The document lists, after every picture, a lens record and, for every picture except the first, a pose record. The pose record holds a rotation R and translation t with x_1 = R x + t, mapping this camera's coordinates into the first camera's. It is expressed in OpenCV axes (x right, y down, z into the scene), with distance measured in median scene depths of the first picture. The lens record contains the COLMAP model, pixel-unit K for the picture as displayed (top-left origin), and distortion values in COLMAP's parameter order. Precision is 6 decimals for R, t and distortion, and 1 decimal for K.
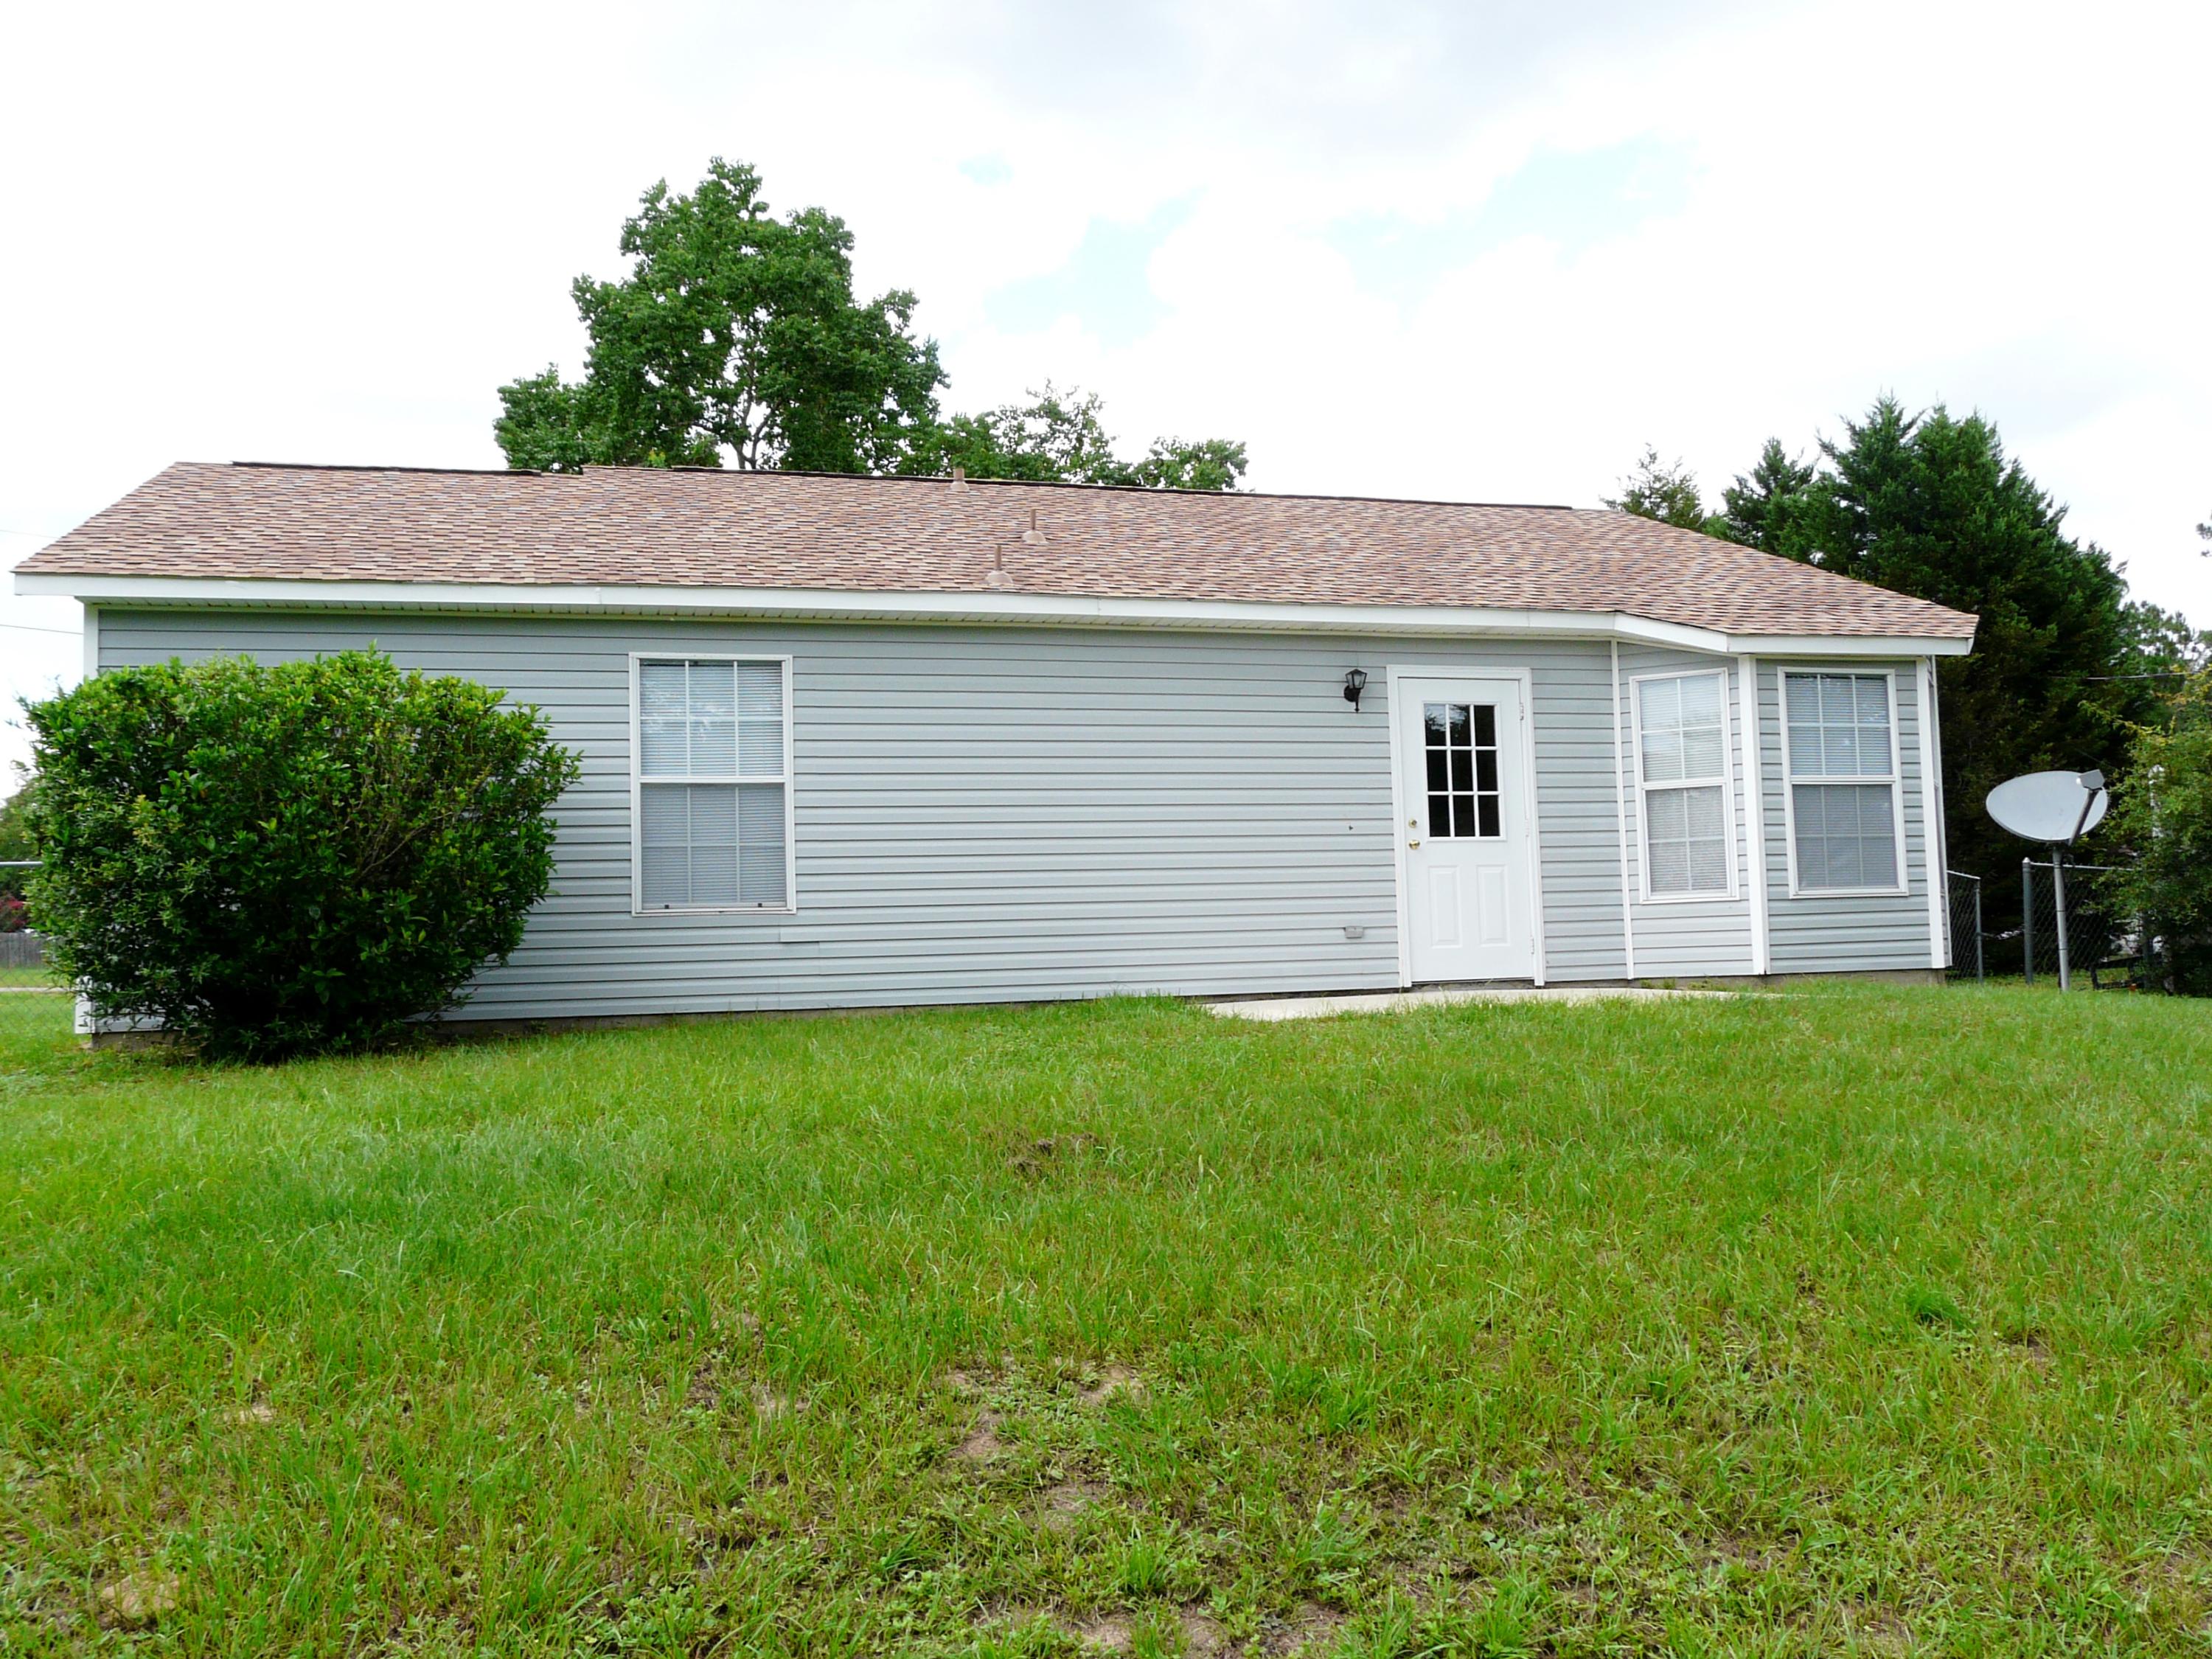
lens RADIAL K [[1837.5, 0, 1116.4], [0, 1837.5, 837.0], [0, 0, 1]] dist [-0.049608, 0.015011]
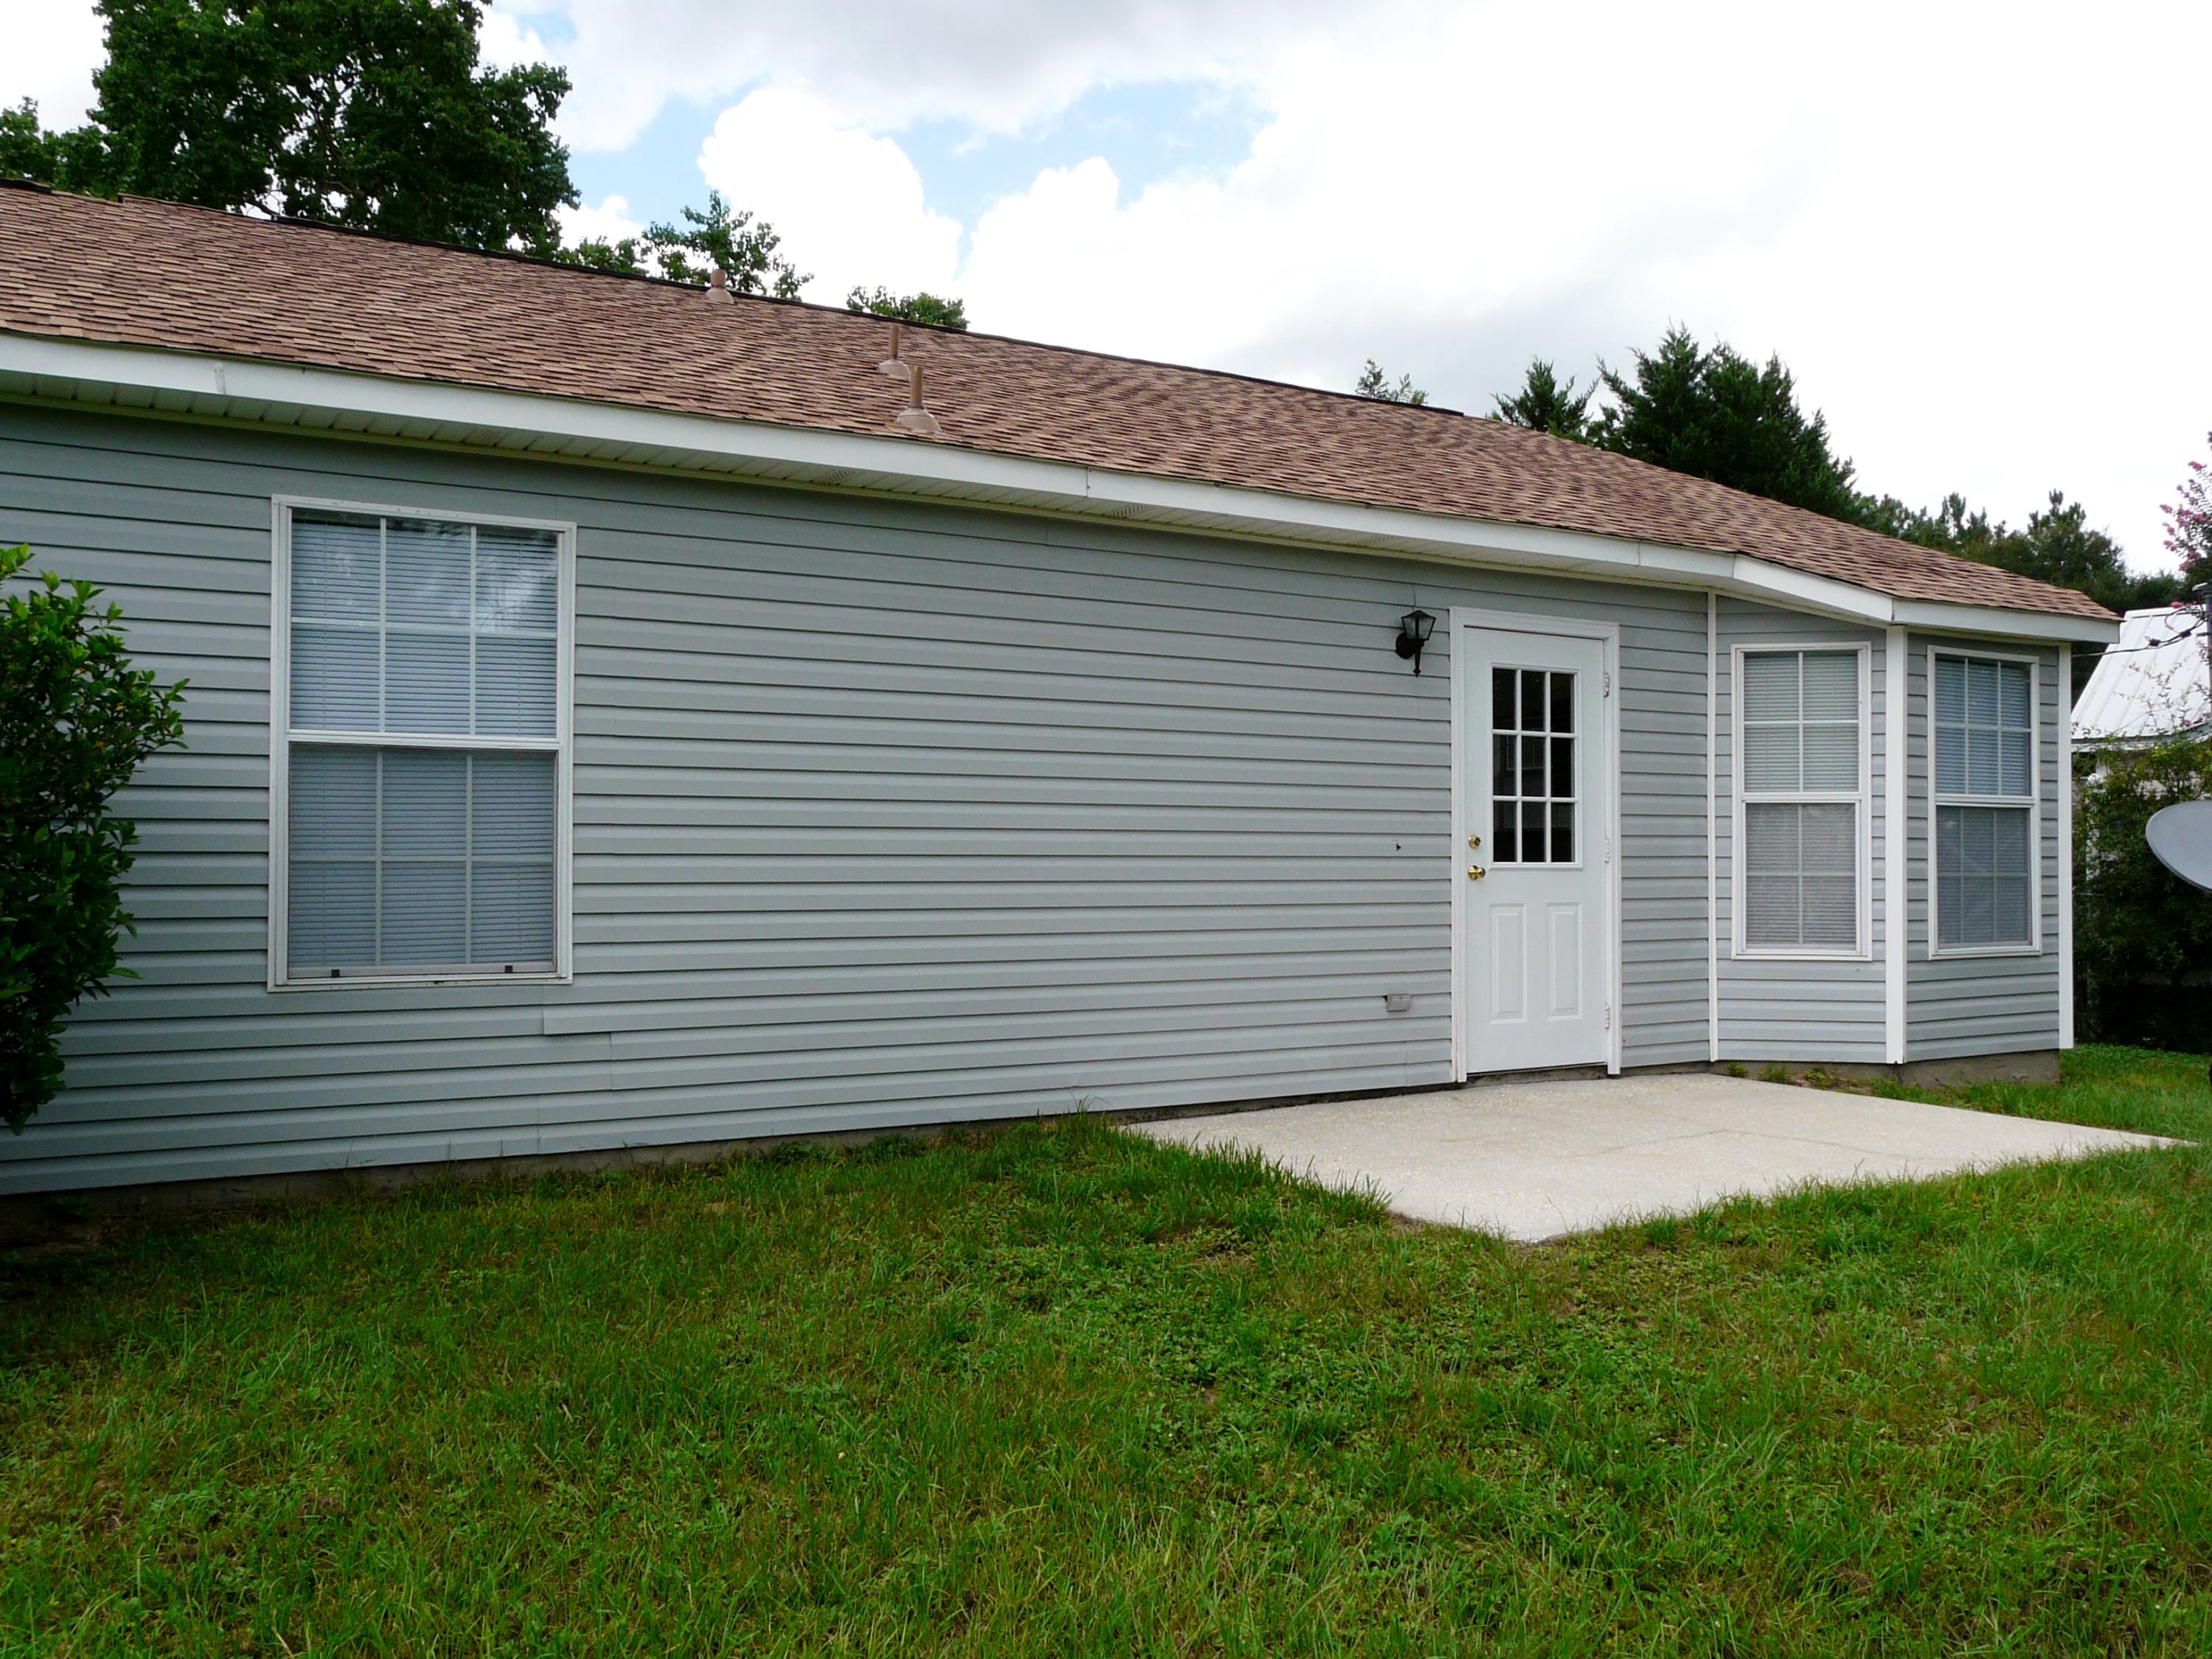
lens RADIAL K [[1837.5, 0, 1116.4], [0, 1837.5, 837.0], [0, 0, 1]] dist [-0.049608, 0.015011]
pose [[0.967164, 0.036696, 0.251491, -0.137913], [-0.049146, 0.997848, 0.043403, -0.031858], [-0.249357, -0.054337, 0.966886, 0.368025]]
